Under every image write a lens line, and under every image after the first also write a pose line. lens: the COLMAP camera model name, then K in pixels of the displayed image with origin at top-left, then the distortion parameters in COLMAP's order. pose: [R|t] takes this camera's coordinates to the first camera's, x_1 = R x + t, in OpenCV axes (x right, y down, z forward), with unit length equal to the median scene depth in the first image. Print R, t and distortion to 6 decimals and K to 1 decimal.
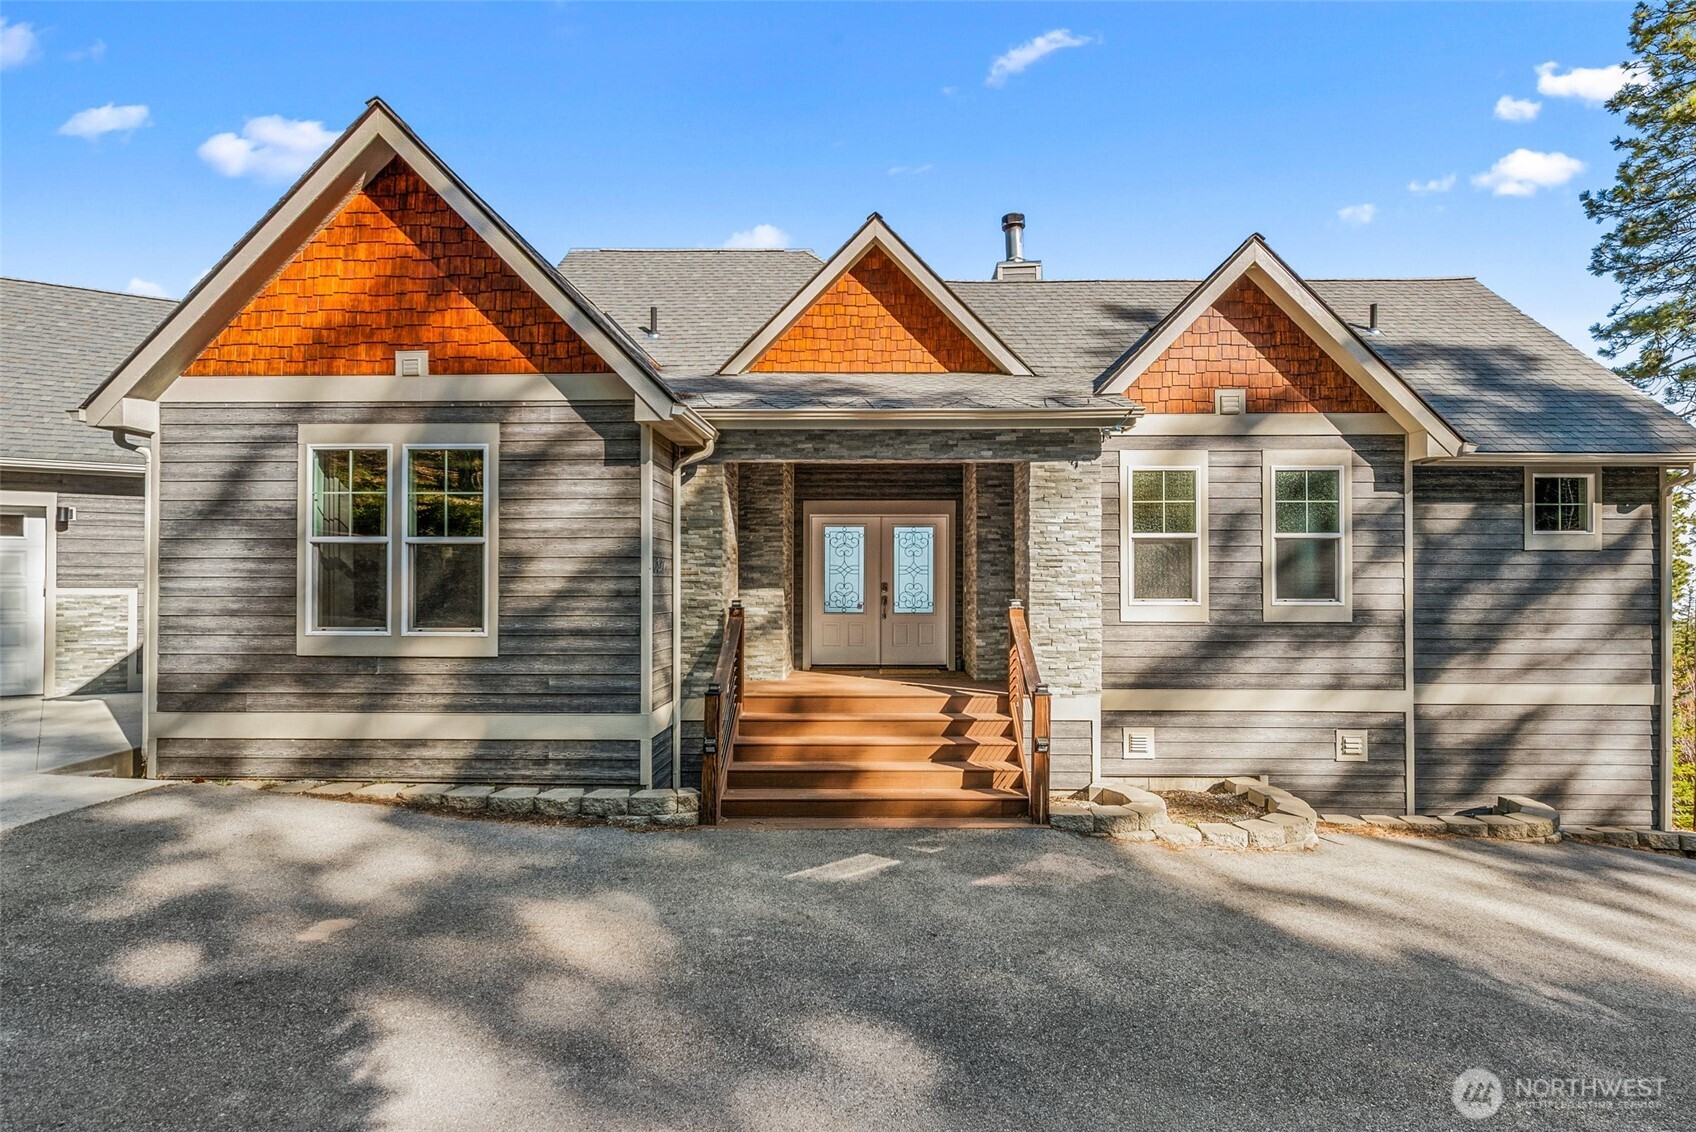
lens RADIAL K [[678.8, 0, 839.2], [0, 678.8, 577.0], [0, 0, 1]] dist [0.001600, -0.000557]
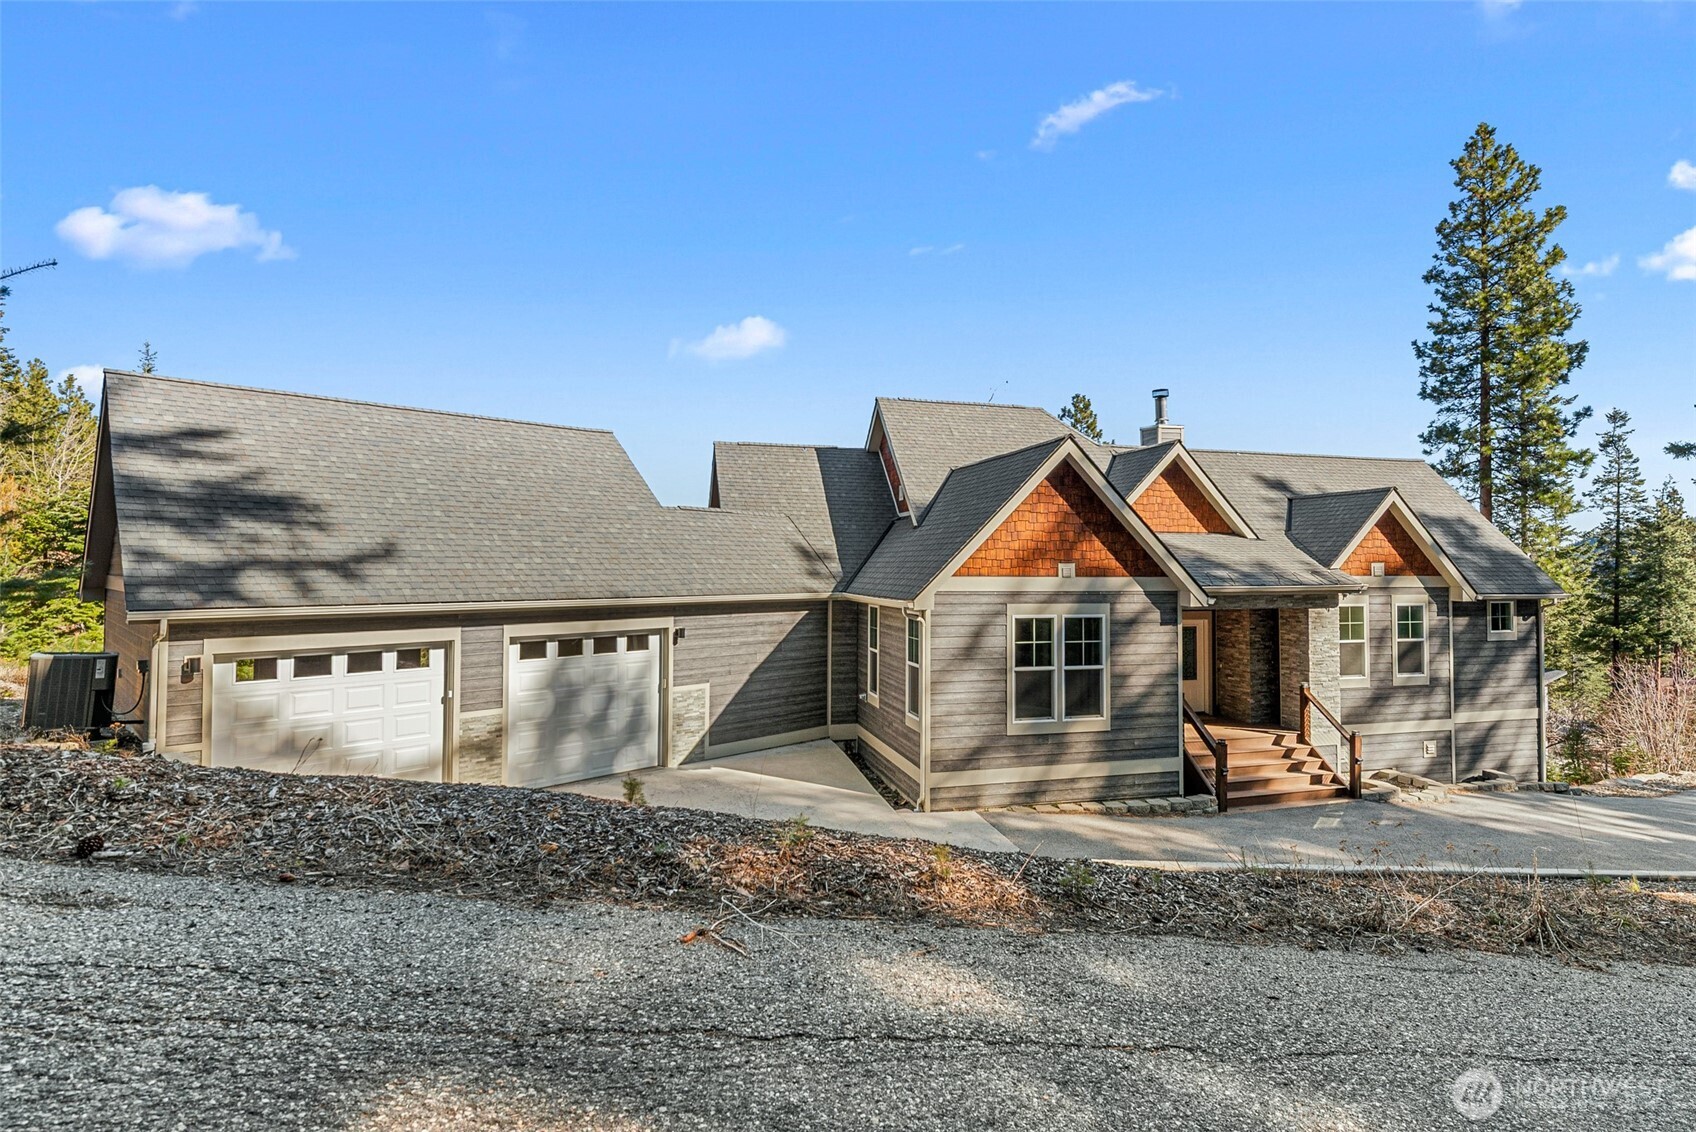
lens RADIAL K [[742.9, 0, 856.3], [0, 742.9, 552.7], [0, 0, 1]] dist [0.001322, -0.000415]
pose [[0.966531, 0.008364, 0.256412, -1.376915], [-0.002768, 0.999750, -0.022175, -0.258580], [-0.256534, 0.020723, 0.966313, -0.635650]]
